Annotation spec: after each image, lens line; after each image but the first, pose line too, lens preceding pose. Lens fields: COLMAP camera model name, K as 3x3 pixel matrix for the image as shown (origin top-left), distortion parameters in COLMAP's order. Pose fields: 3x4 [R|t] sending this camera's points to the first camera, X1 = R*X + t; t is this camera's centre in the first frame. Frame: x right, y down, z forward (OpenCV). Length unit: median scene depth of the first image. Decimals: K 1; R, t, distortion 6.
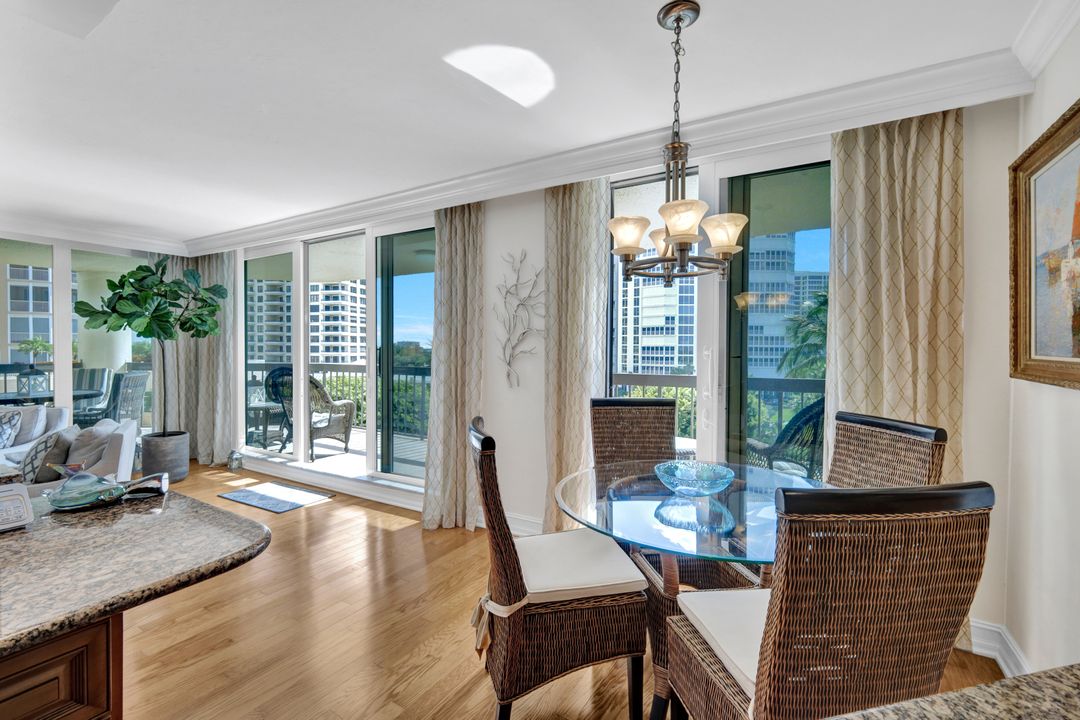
lens RADIAL K [[474.1, 0, 541.4], [0, 474.1, 359.9], [0, 0, 1]] dist [0.006201, 0.000616]
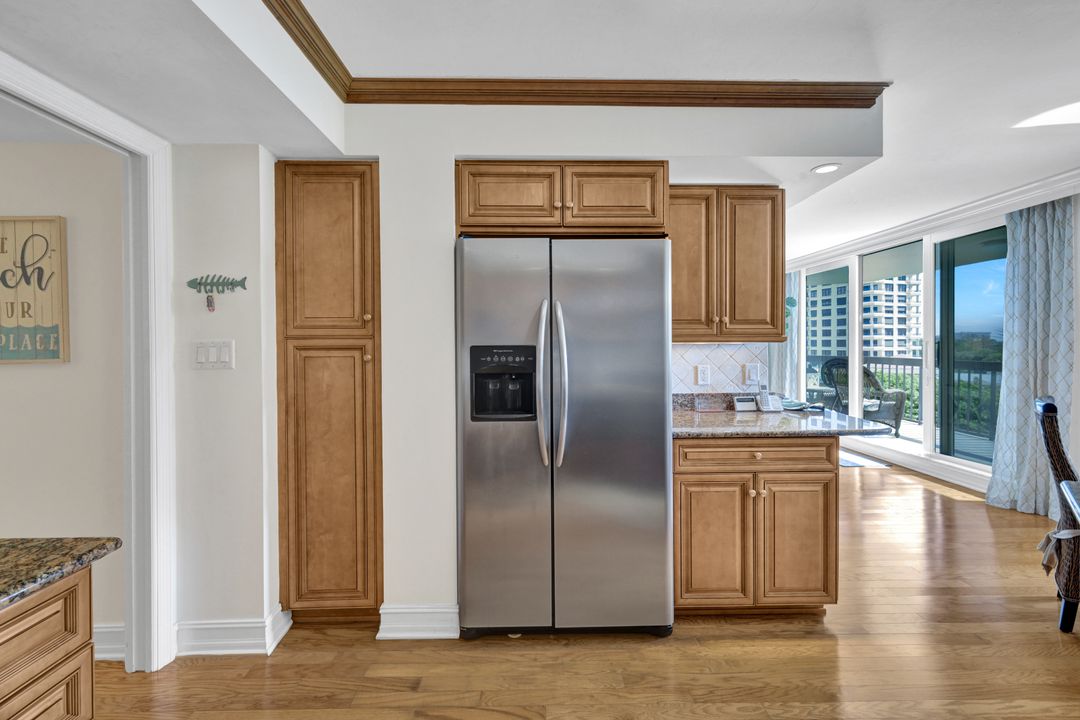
lens RADIAL K [[474.1, 0, 527.9], [0, 474.1, 344.8], [0, 0, 1]] dist [0.006201, 0.000616]
pose [[0.522161, -0.004780, -0.852833, 0.102416], [-0.012349, 0.999837, -0.013165, 0.008263], [0.852757, 0.017406, 0.522017, -0.379145]]
